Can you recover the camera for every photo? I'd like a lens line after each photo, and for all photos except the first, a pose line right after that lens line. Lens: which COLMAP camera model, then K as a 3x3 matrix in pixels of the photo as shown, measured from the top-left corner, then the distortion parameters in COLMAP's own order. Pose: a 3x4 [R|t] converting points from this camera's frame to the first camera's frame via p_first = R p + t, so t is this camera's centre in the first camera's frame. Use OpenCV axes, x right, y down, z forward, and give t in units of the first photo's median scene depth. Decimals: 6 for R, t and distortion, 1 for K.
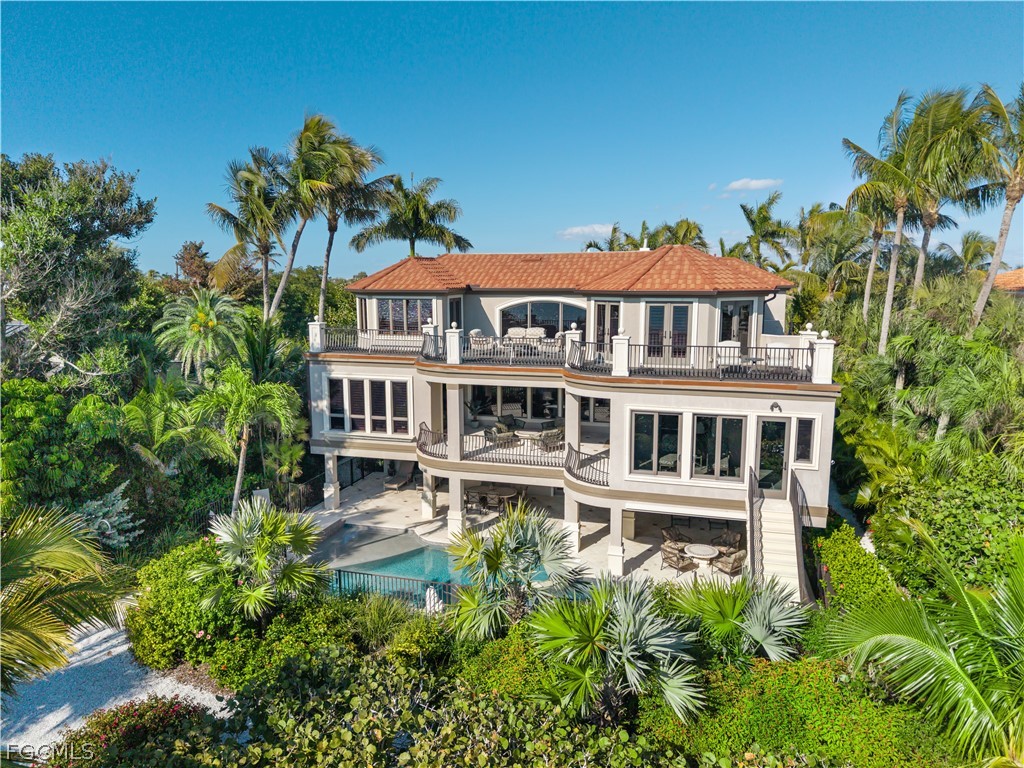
lens RADIAL K [[716.3, 0, 512.0], [0, 716.3, 384.0], [0, 0, 1]] dist [0.007567, 0.000056]
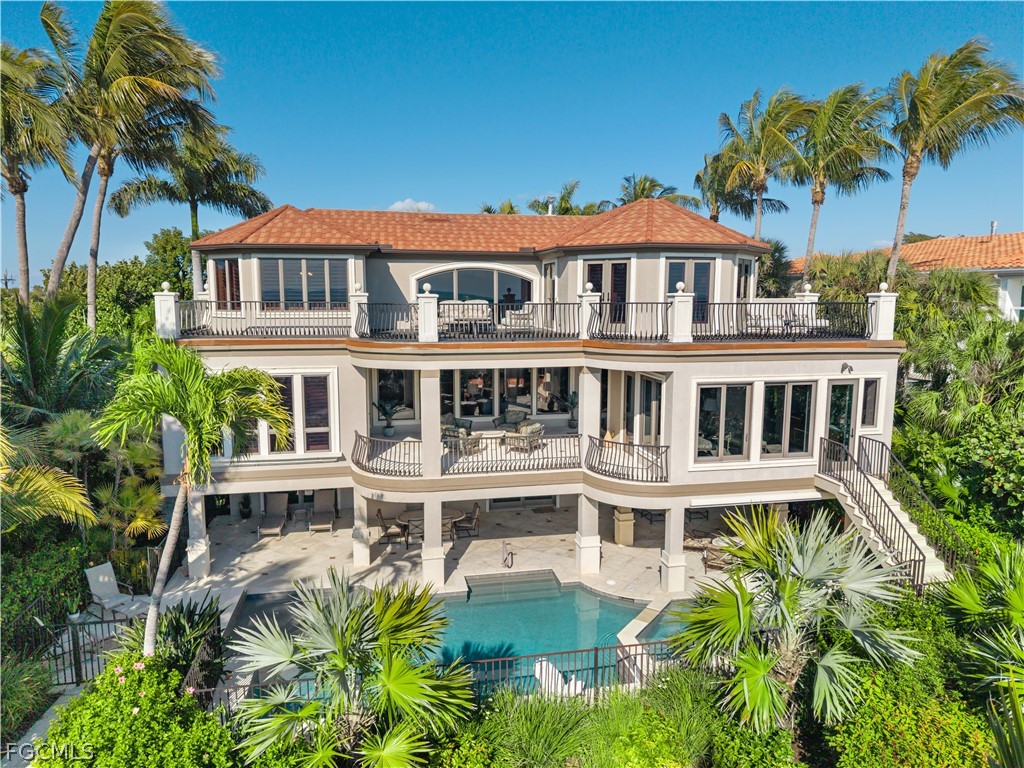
lens RADIAL K [[703.4, 0, 512.3], [0, 703.4, 398.9], [0, 0, 1]] dist [-0.007862, 0.000228]
pose [[0.880792, -0.064396, 0.469104, -0.344636], [0.066786, 0.997700, 0.011560, 0.026749], [-0.468769, 0.021148, 0.883067, 0.347075]]
